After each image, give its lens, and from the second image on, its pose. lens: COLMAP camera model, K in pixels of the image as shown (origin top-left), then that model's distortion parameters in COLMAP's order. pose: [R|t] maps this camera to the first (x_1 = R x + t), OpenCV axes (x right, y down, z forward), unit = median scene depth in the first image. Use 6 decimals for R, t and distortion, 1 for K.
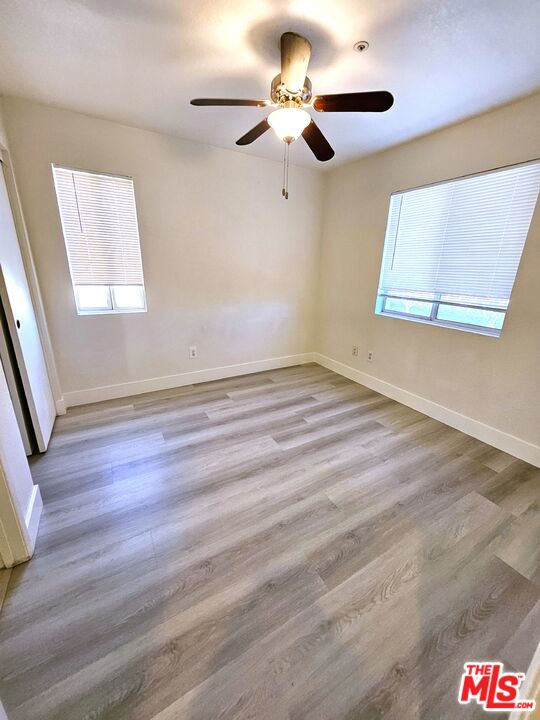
lens RADIAL K [[282.4, 0, 272.7], [0, 282.4, 352.0], [0, 0, 1]] dist [0.001055, 0.000222]
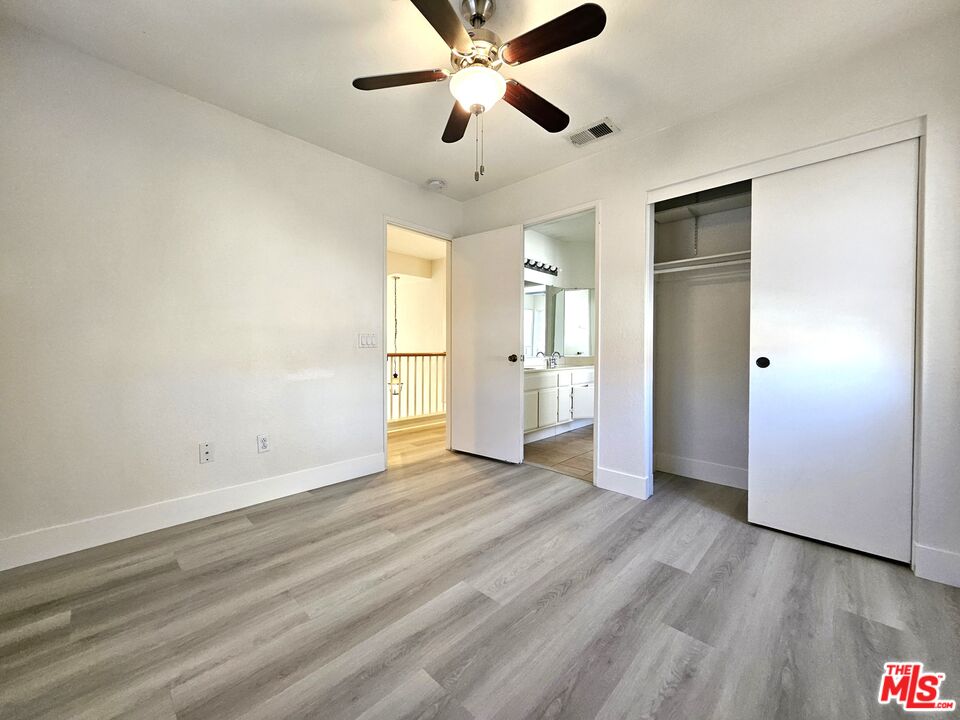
lens RADIAL K [[376.5, 0, 473.2], [0, 376.5, 356.7], [0, 0, 1]] dist [0.001055, 0.000222]
pose [[-0.960471, -0.026691, -0.277097, 0.269362], [-0.109578, 0.951283, 0.288188, -0.339489], [0.255906, 0.307160, -0.916605, 1.739121]]
